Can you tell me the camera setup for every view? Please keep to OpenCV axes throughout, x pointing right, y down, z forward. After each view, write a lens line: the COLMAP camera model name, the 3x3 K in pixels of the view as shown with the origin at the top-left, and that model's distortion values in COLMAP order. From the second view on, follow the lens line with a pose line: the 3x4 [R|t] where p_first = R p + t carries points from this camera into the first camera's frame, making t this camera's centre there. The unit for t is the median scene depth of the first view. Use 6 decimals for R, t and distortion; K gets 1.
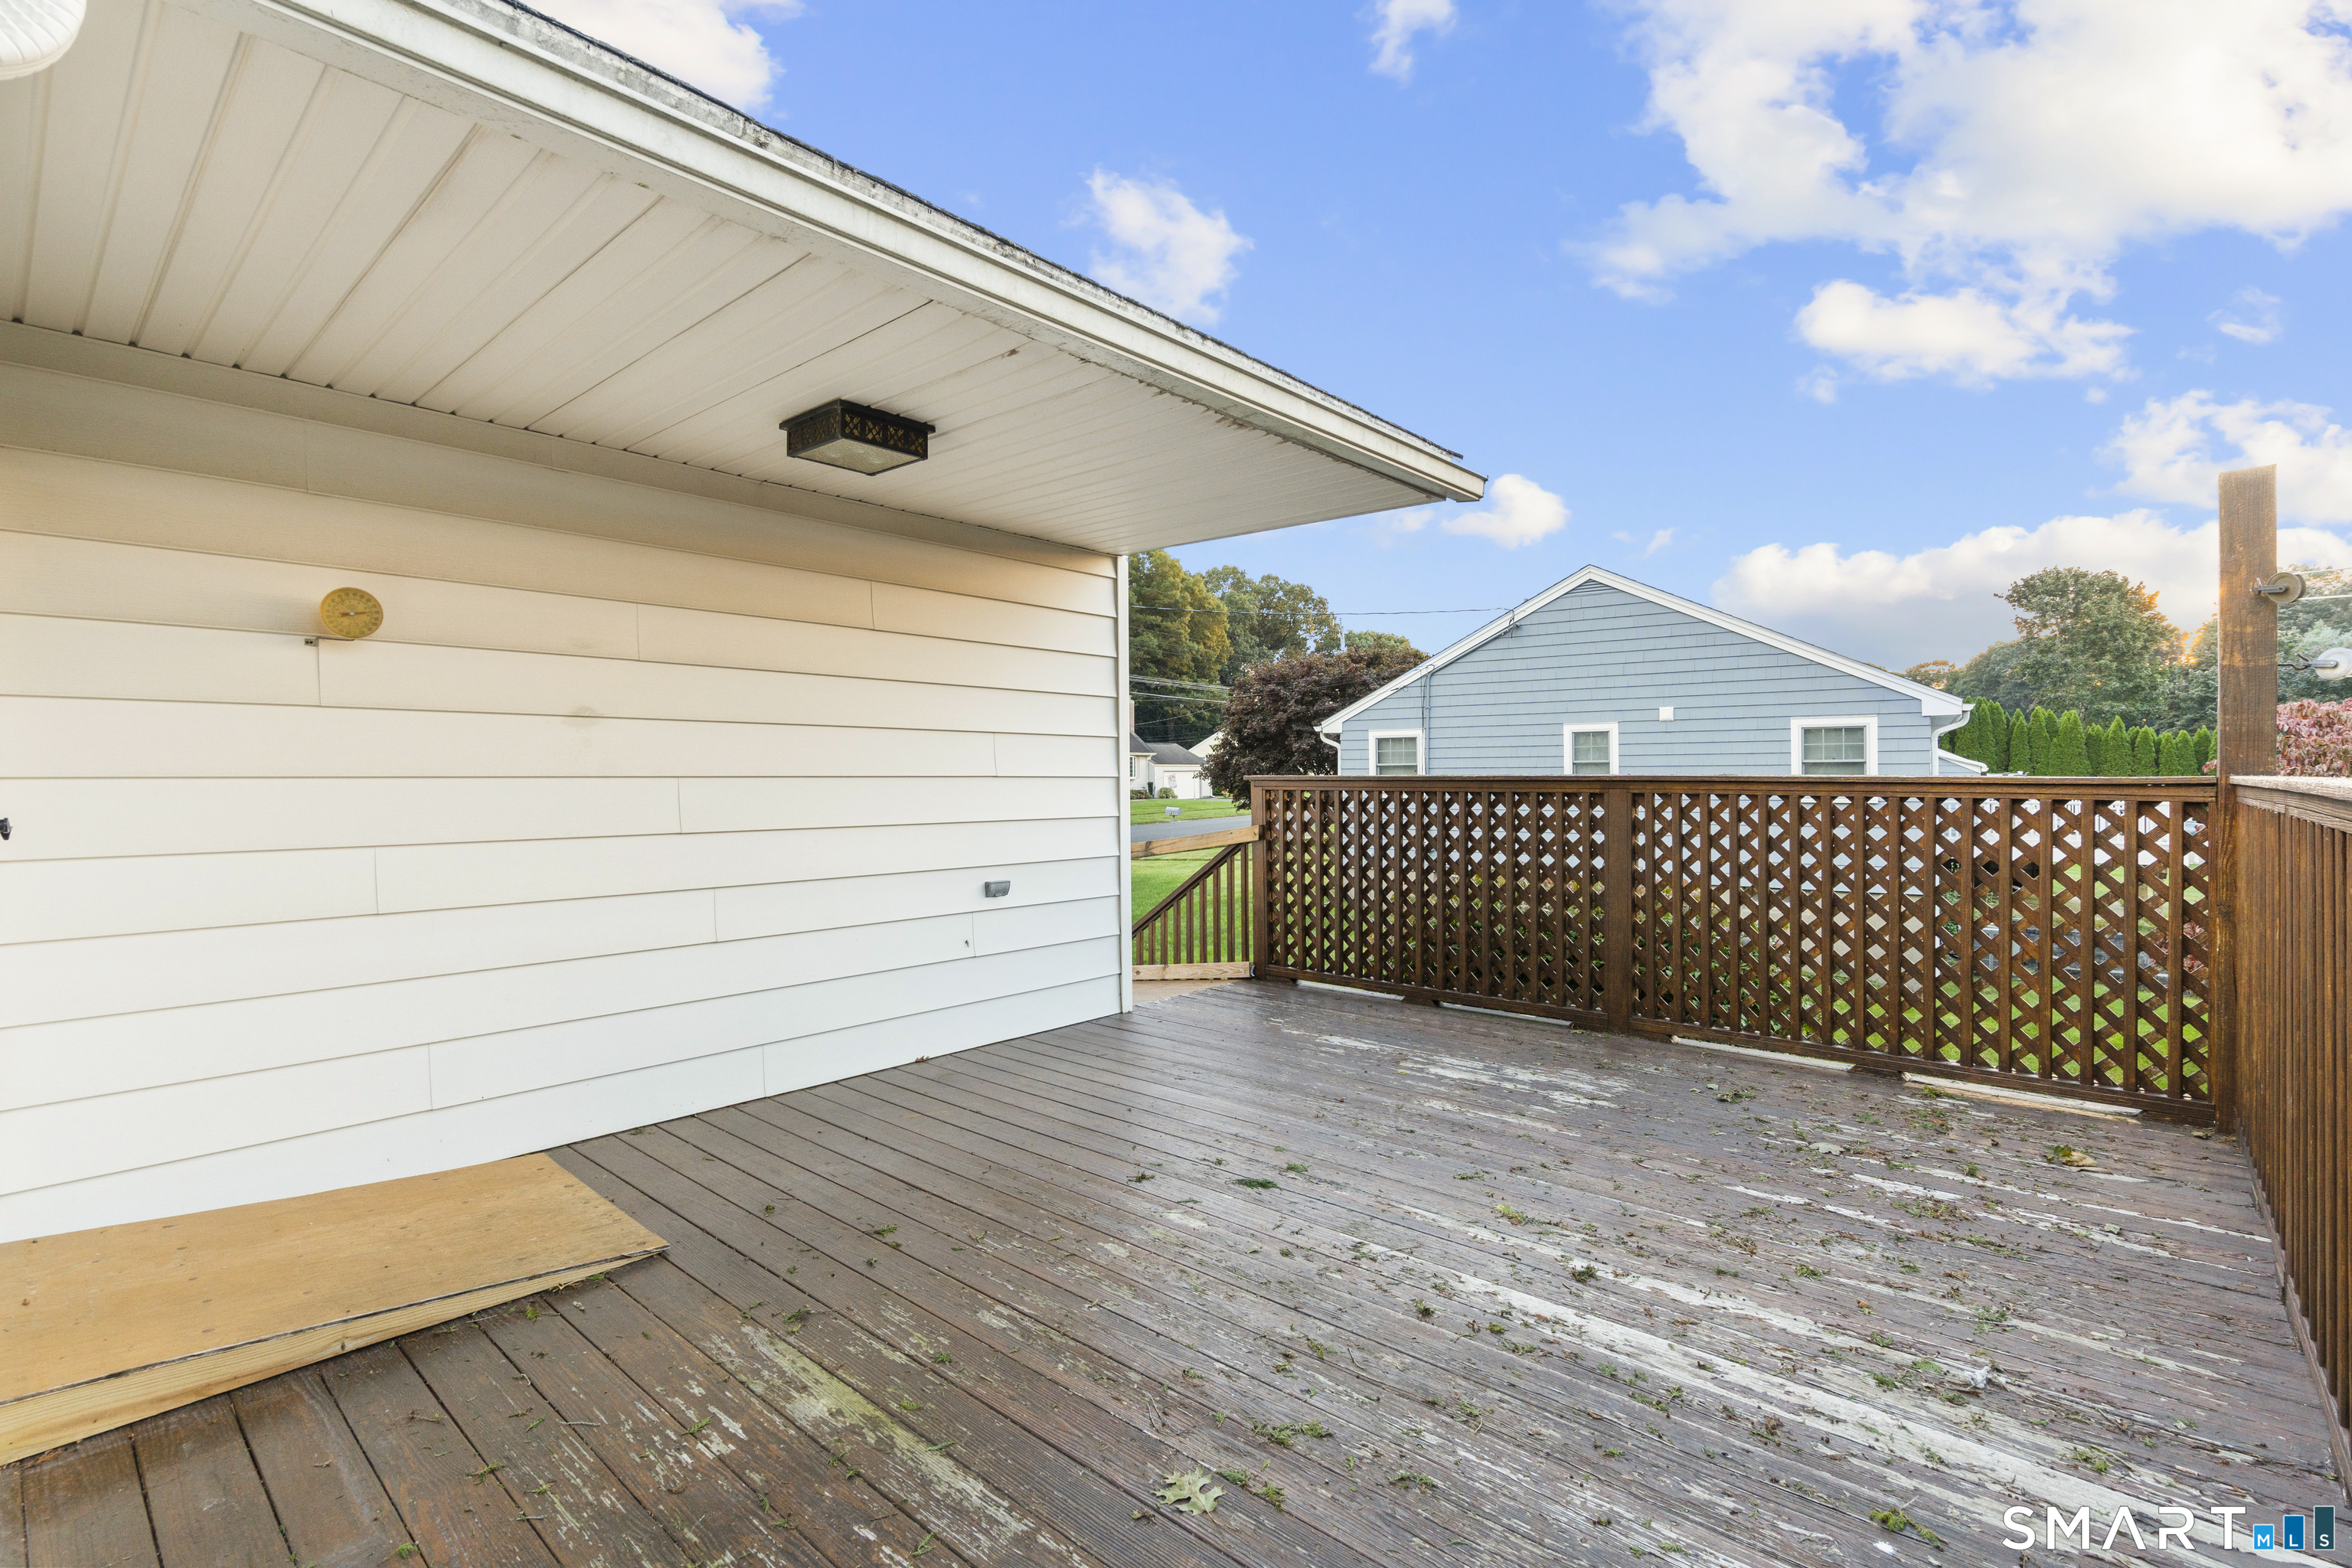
lens RADIAL K [[1067.9, 0, 1165.8], [0, 1067.9, 770.6], [0, 0, 1]] dist [-0.006964, 0.000304]
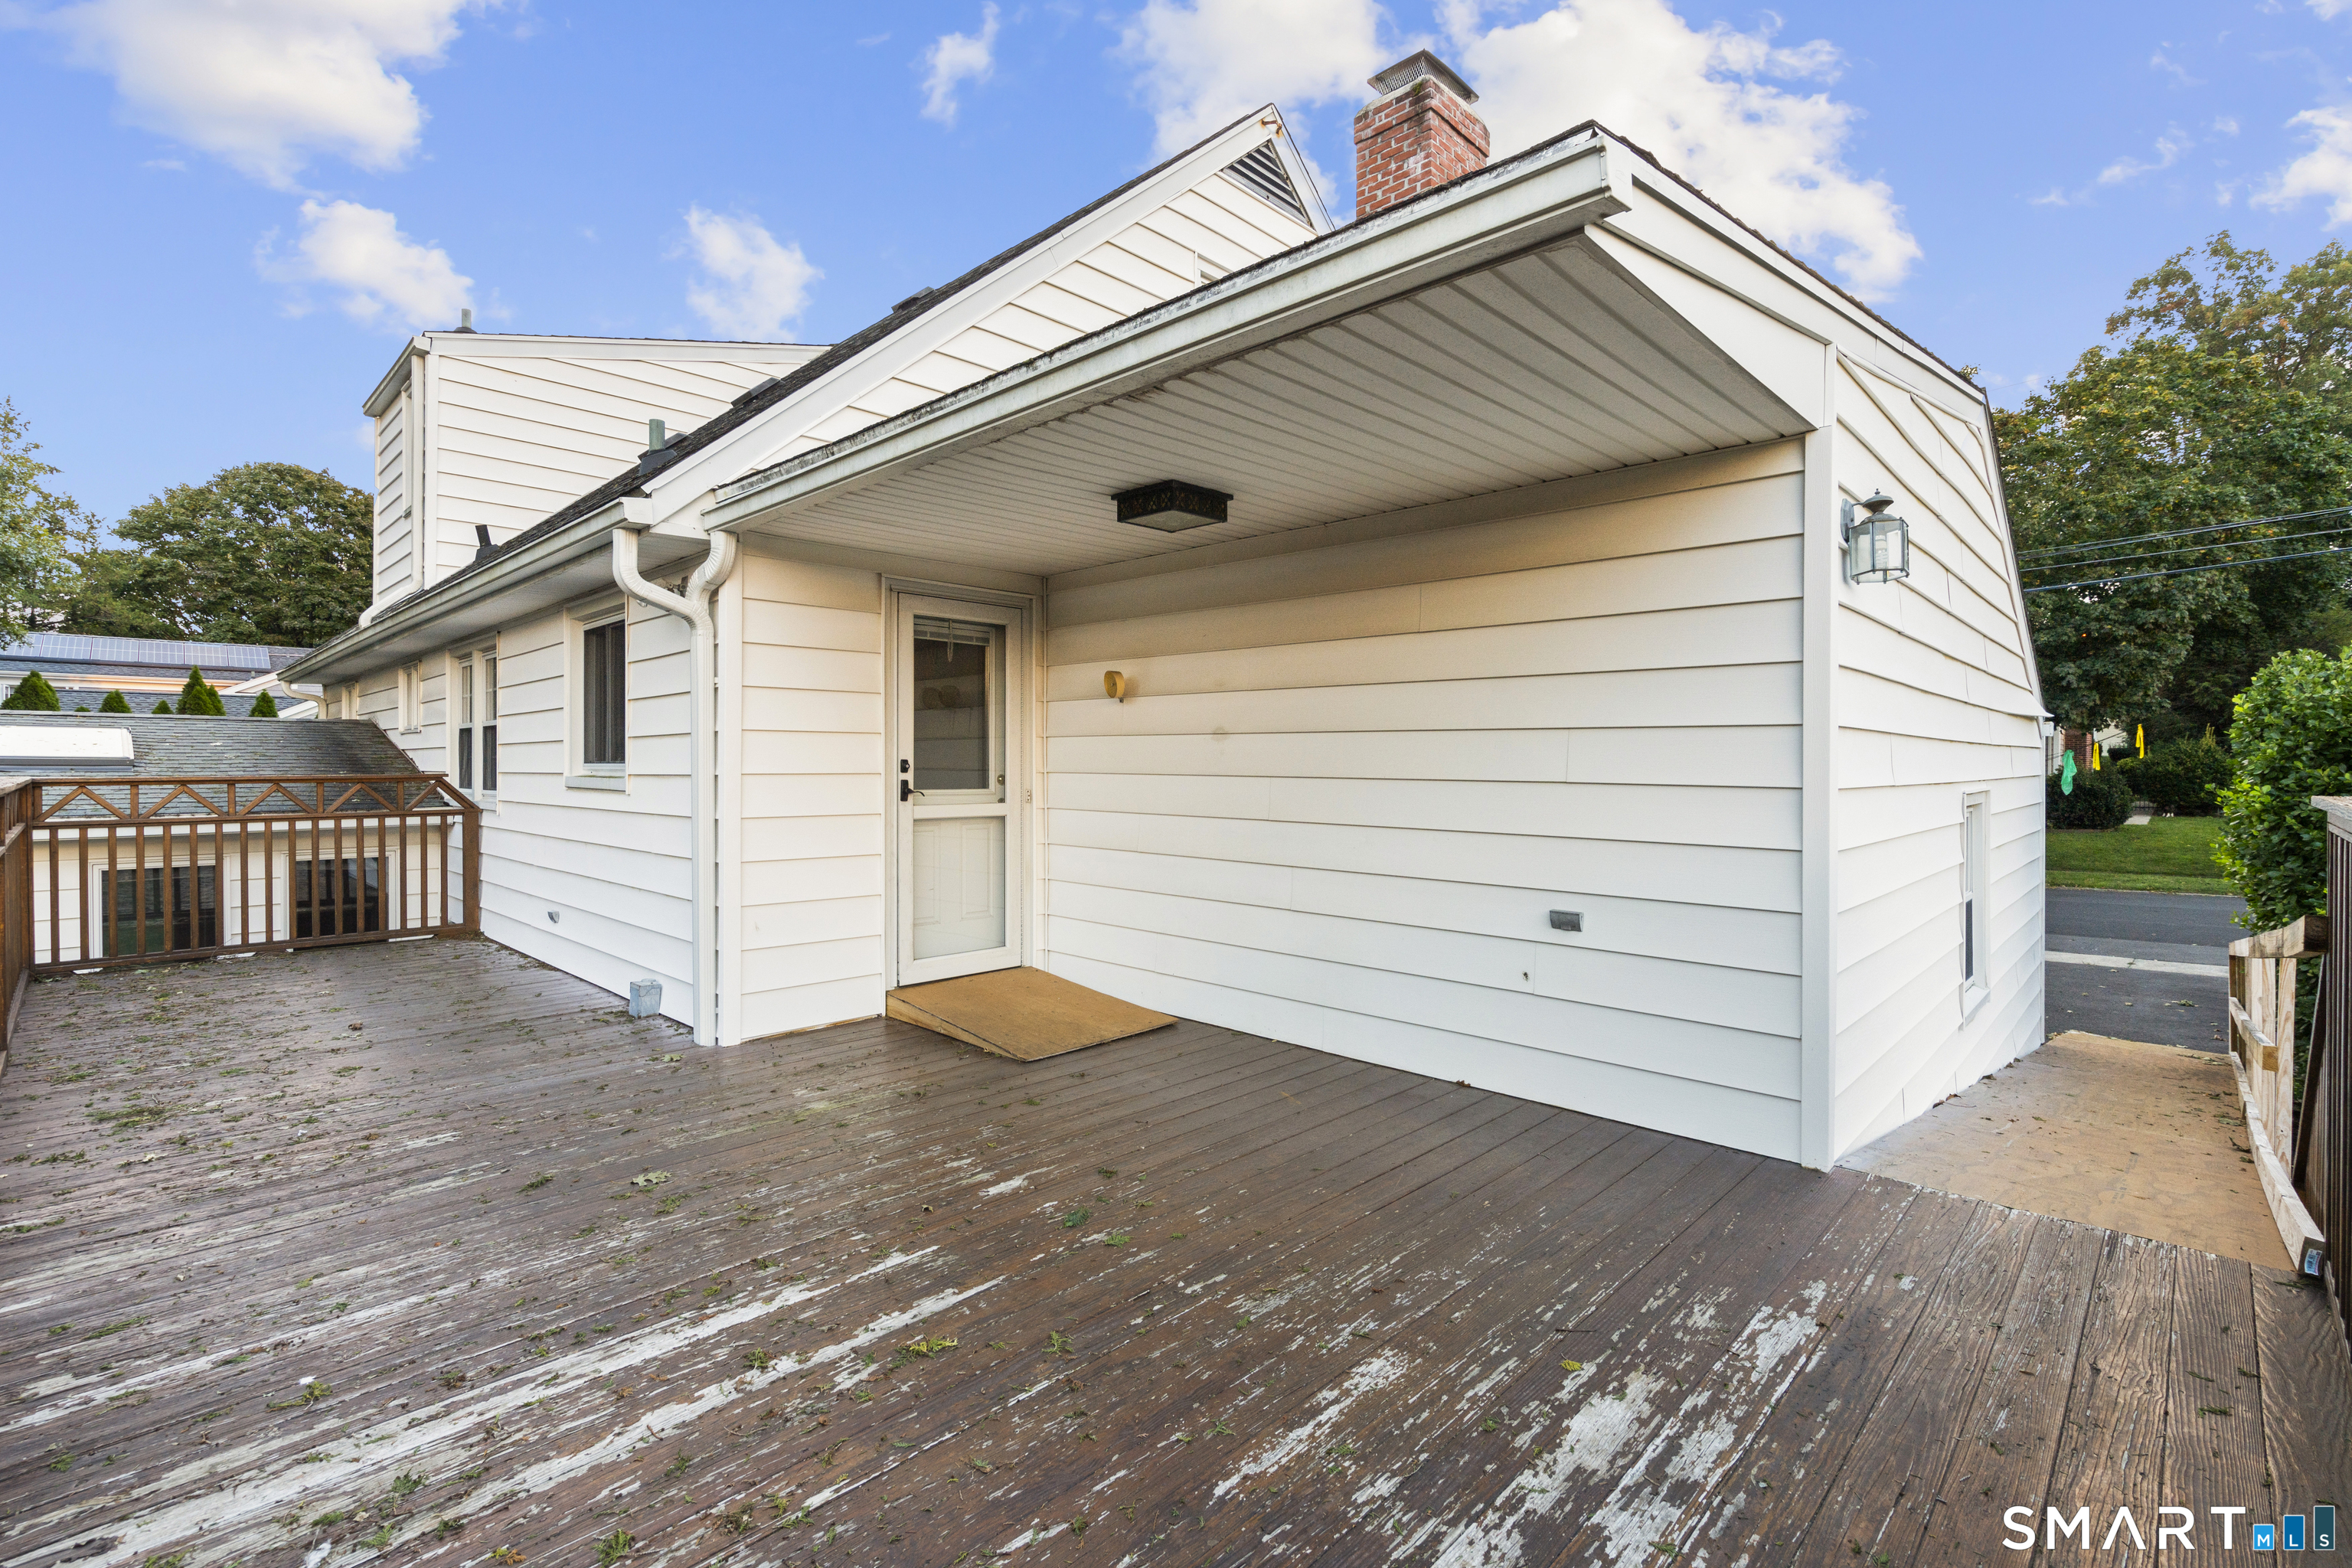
lens RADIAL K [[1067.9, 0, 1165.8], [0, 1067.9, 770.6], [0, 0, 1]] dist [-0.006964, 0.000304]
pose [[-0.048318, 0.012876, -0.998749, 1.131360], [0.000454, 0.999917, 0.012869, -0.024386], [0.998832, 0.000169, -0.048320, 1.246276]]
